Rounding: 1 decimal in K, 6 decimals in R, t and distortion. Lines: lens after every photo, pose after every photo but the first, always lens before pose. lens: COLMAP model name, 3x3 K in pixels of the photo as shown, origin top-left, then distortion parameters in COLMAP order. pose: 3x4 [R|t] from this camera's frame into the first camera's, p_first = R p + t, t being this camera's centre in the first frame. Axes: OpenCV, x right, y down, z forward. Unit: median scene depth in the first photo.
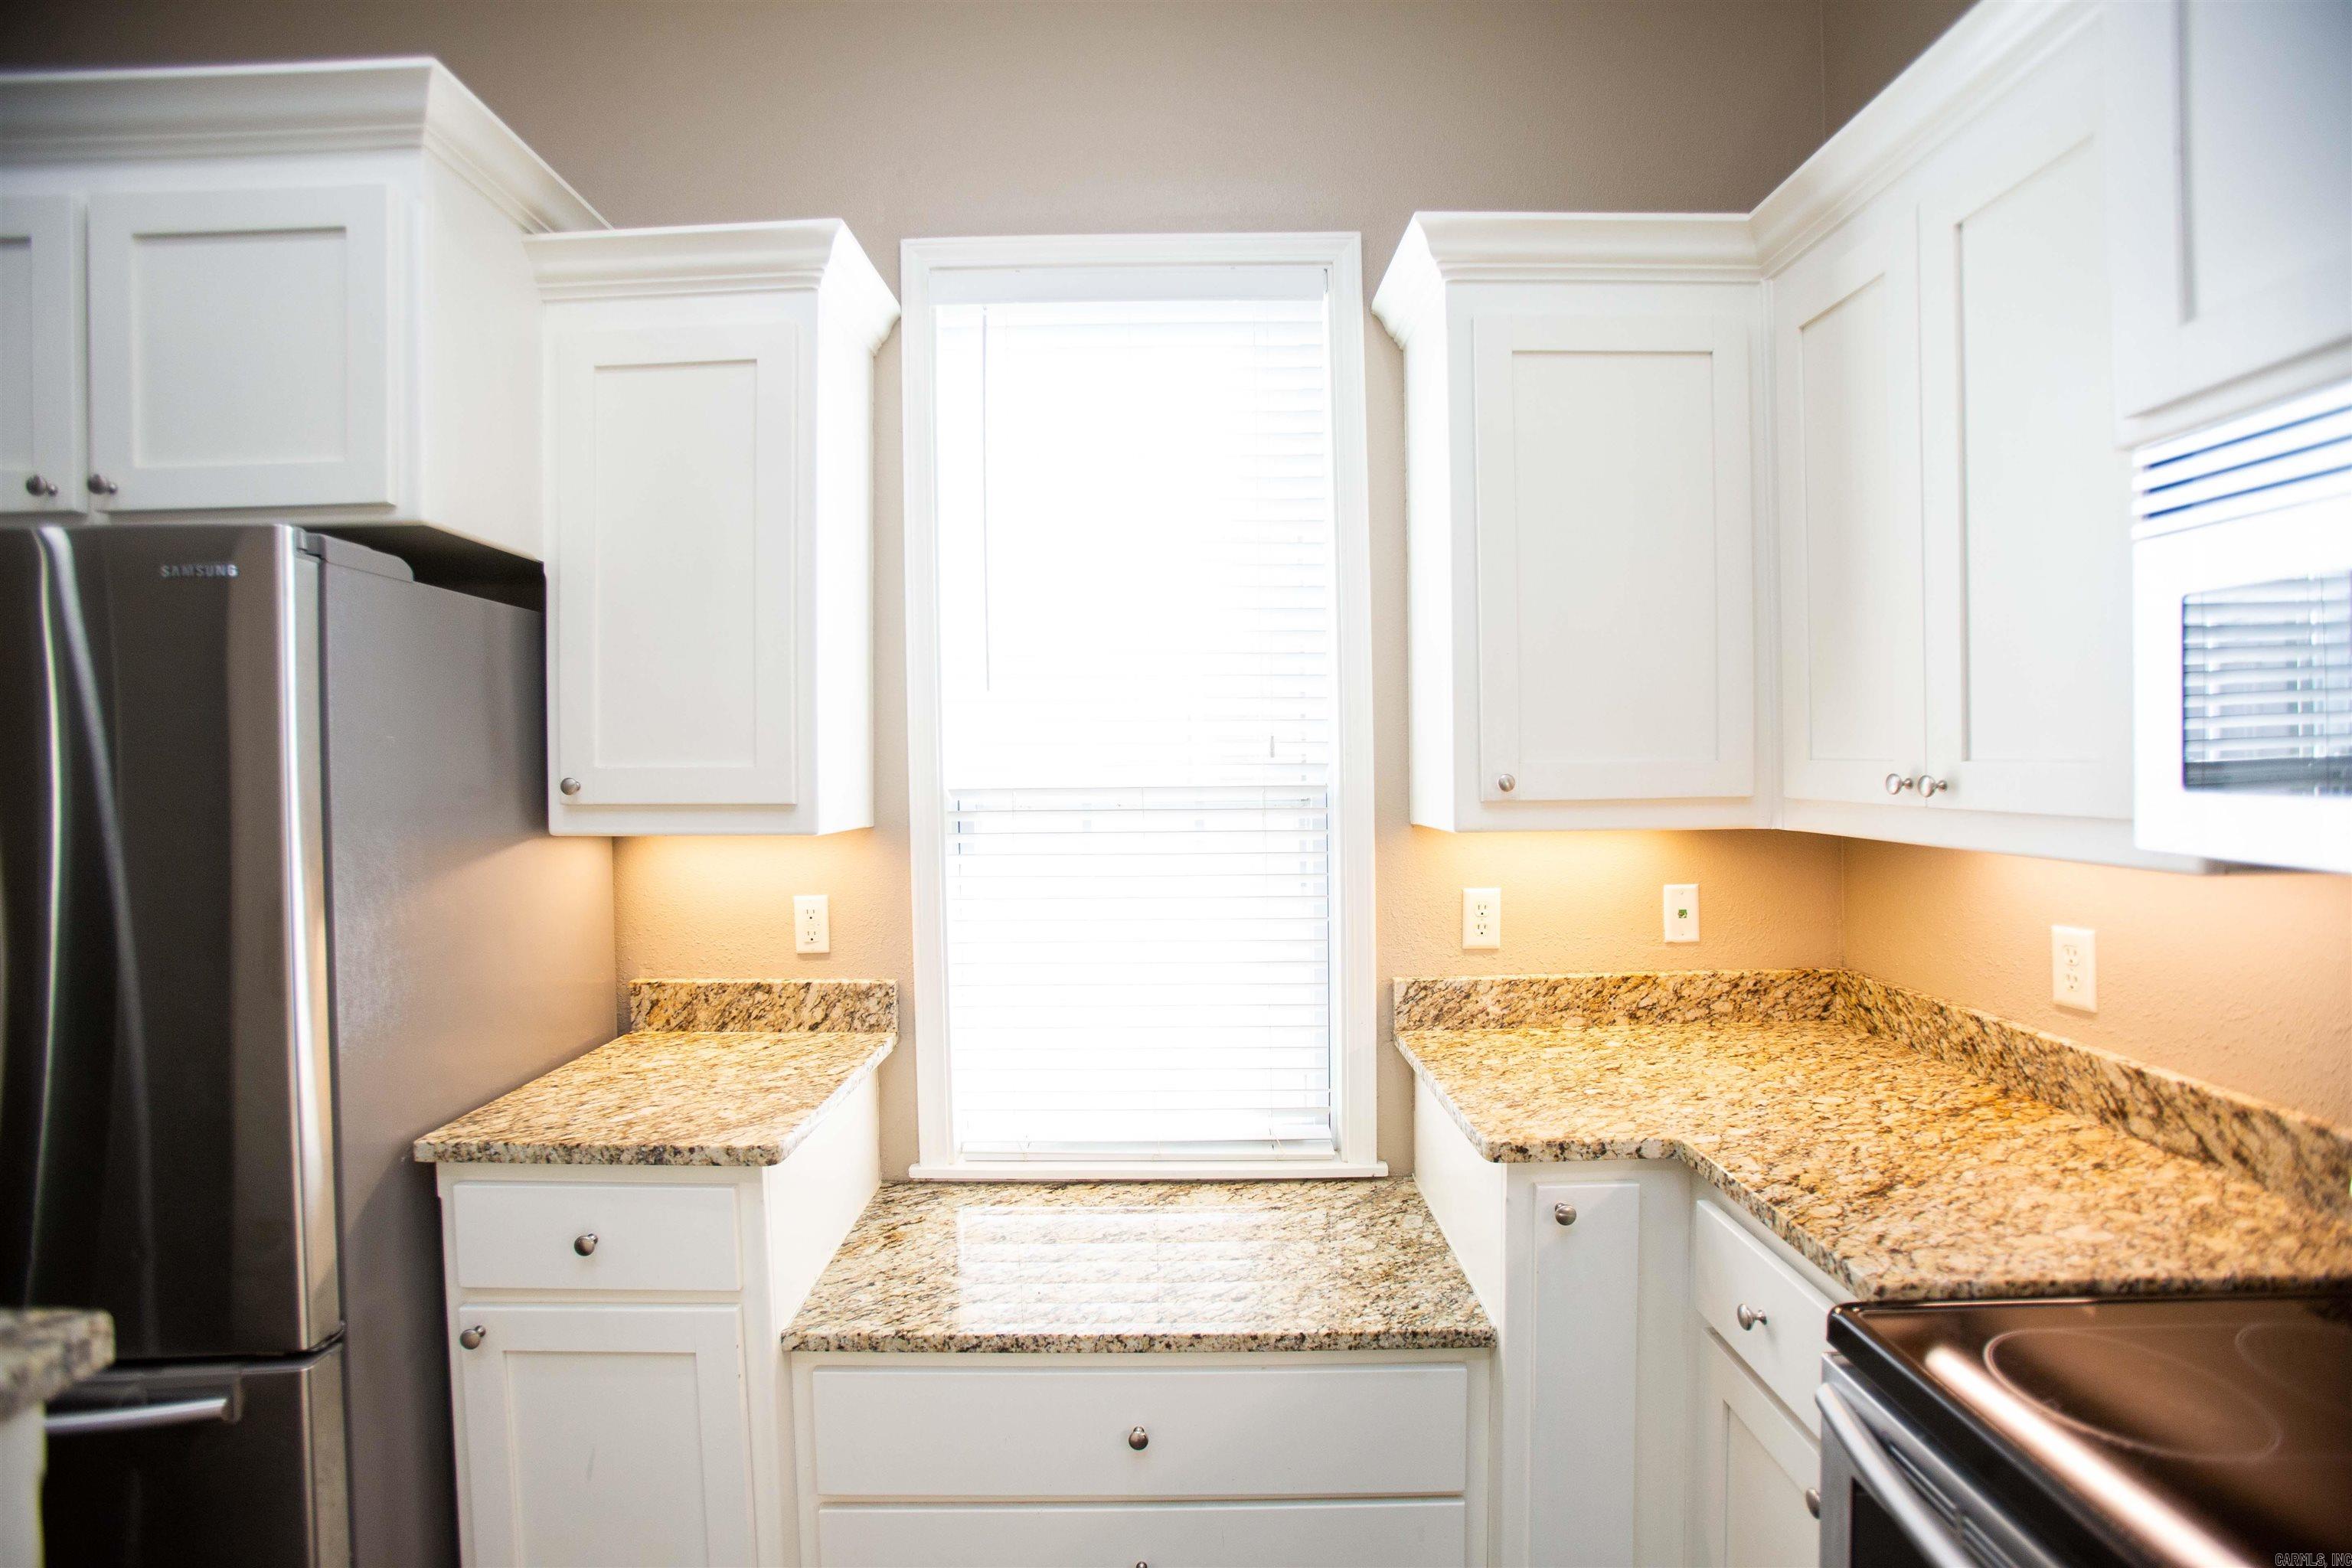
lens RADIAL K [[1081.8, 0, 1152.7], [0, 1081.8, 783.2], [0, 0, 1]] dist [-0.069468, 0.027877]
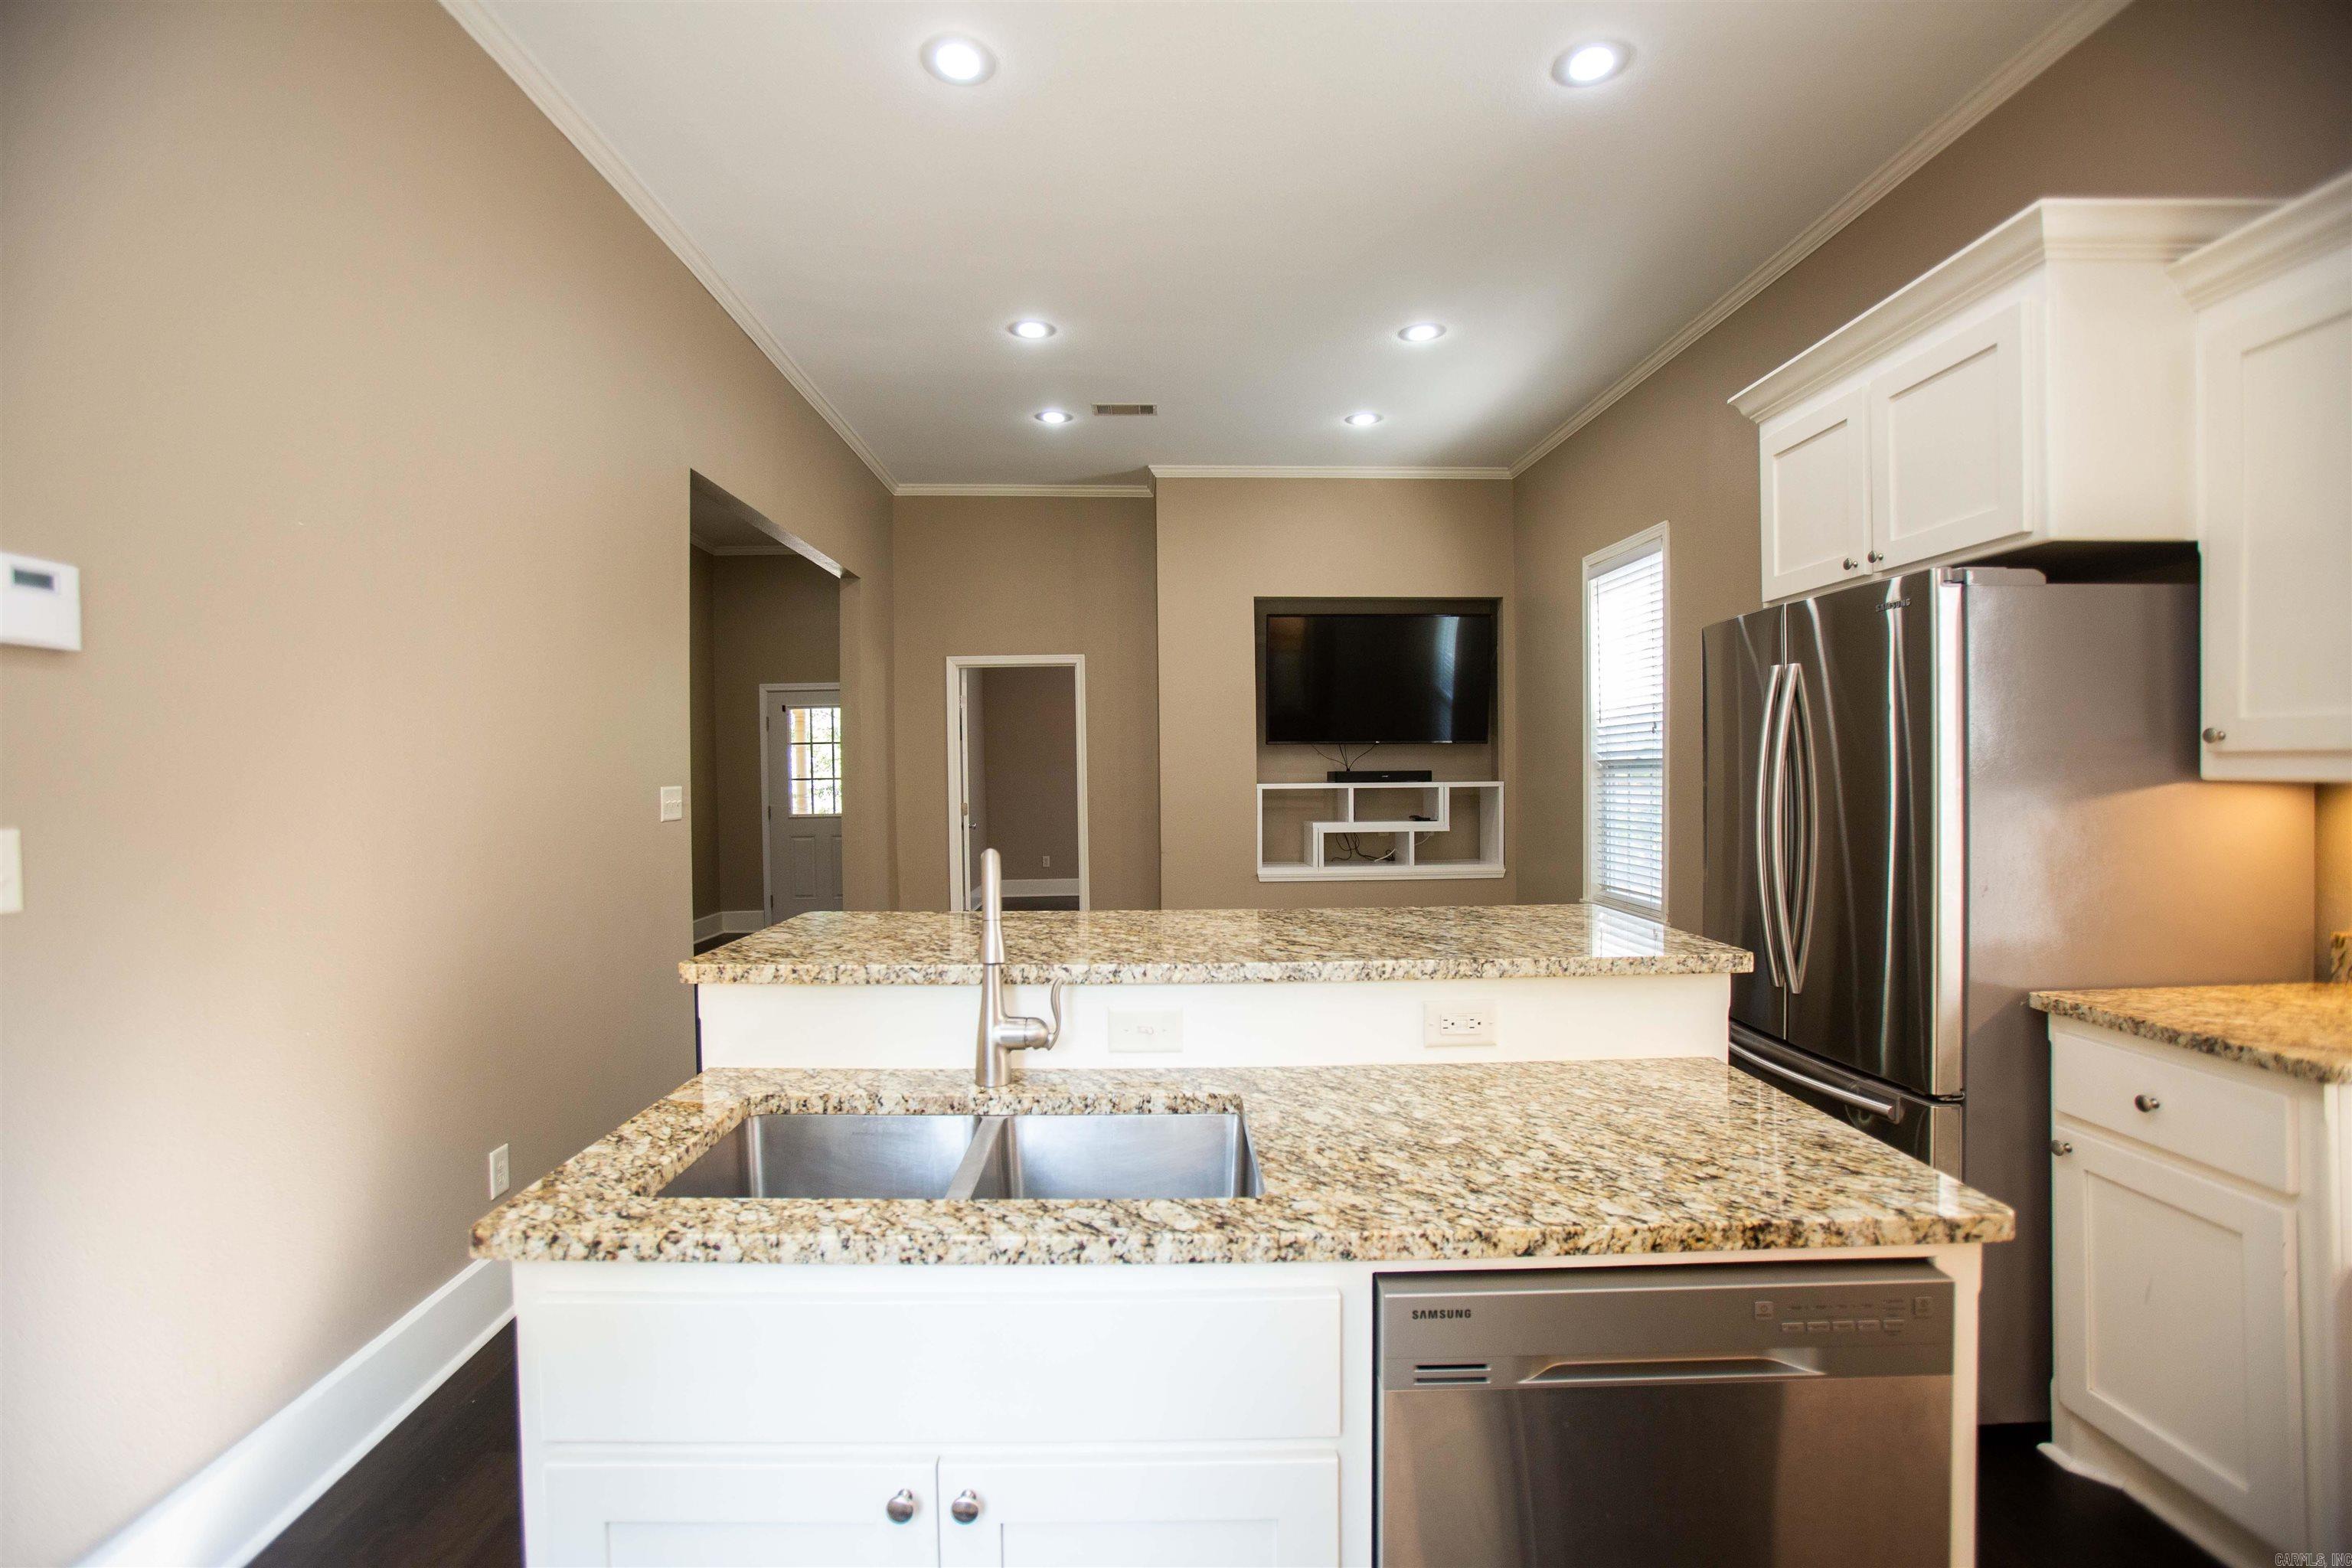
lens RADIAL K [[1081.8, 0, 1152.7], [0, 1081.8, 783.2], [0, 0, 1]] dist [-0.069468, 0.027877]
pose [[0.030616, 0.021005, -0.999310, 0.514774], [-0.004504, 0.999772, 0.020877, 0.035250], [0.999521, 0.003862, 0.030704, -0.163439]]
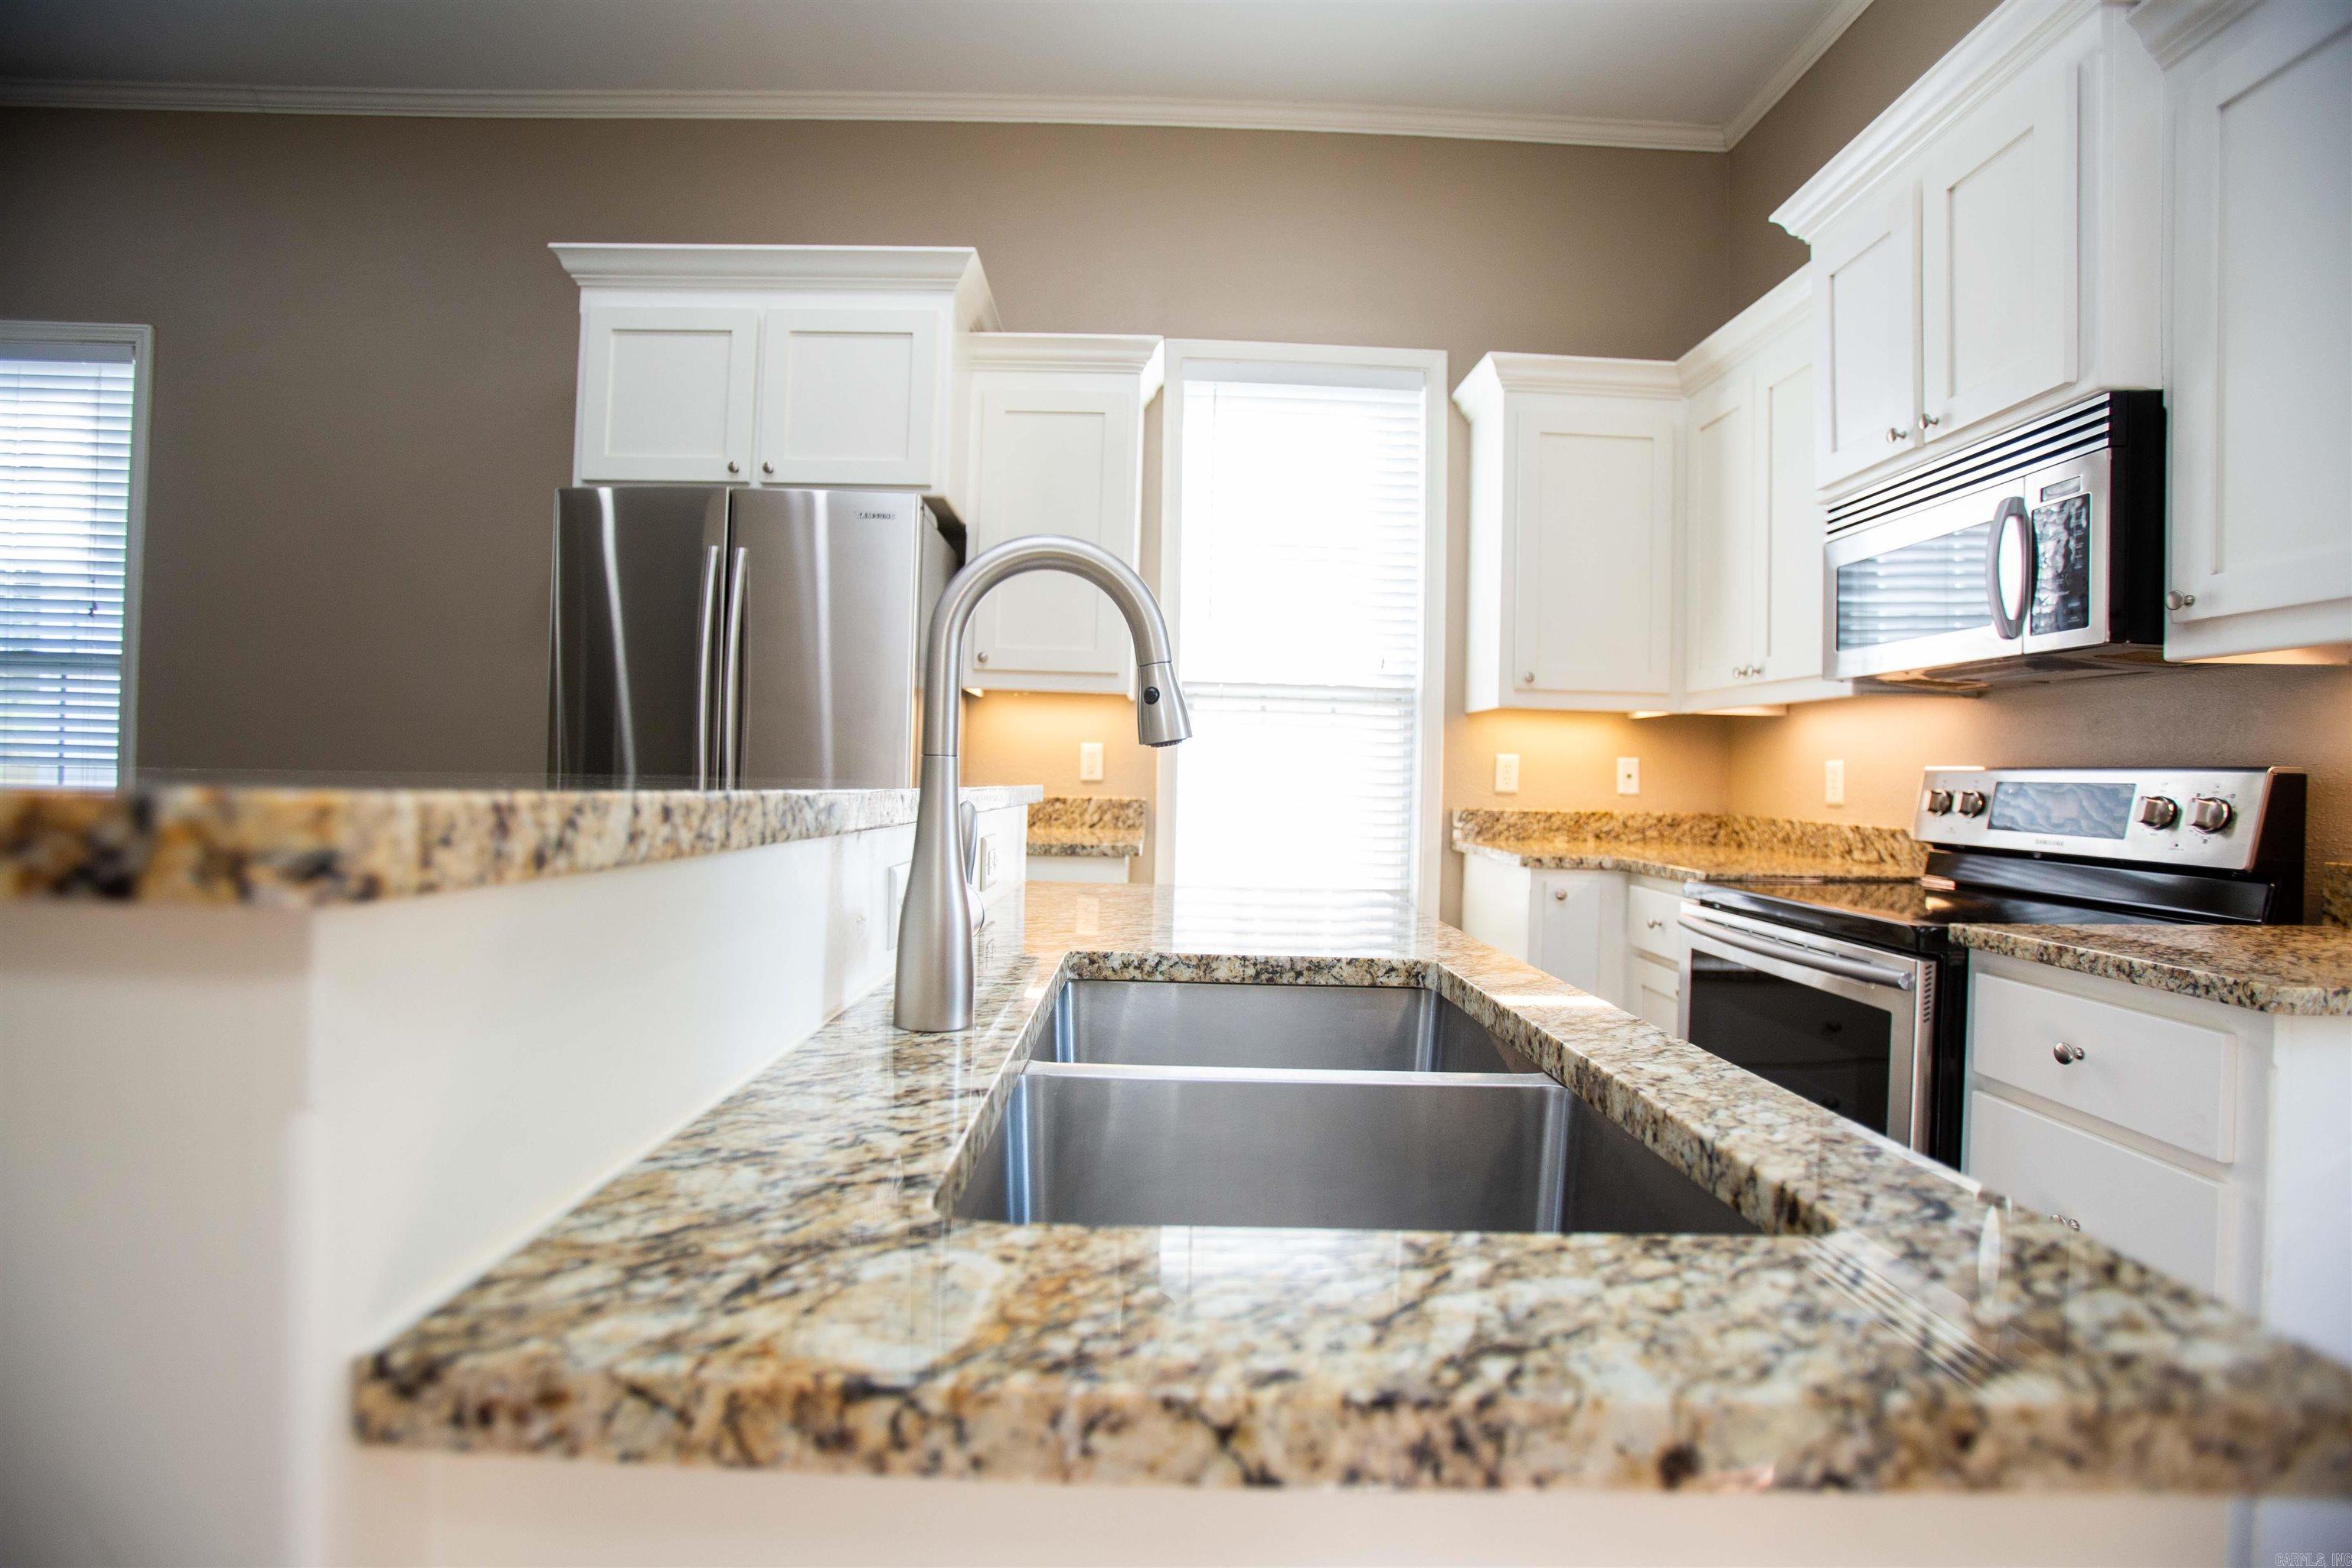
lens RADIAL K [[1086.8, 0, 1154.8], [0, 1086.8, 780.8], [0, 0, 1]] dist [-0.074339, 0.027316]
pose [[0.998812, 0.038344, 0.030080, -0.315524], [-0.037849, 0.999141, -0.016853, 0.211901], [-0.030700, 0.015694, 0.999405, -0.705795]]
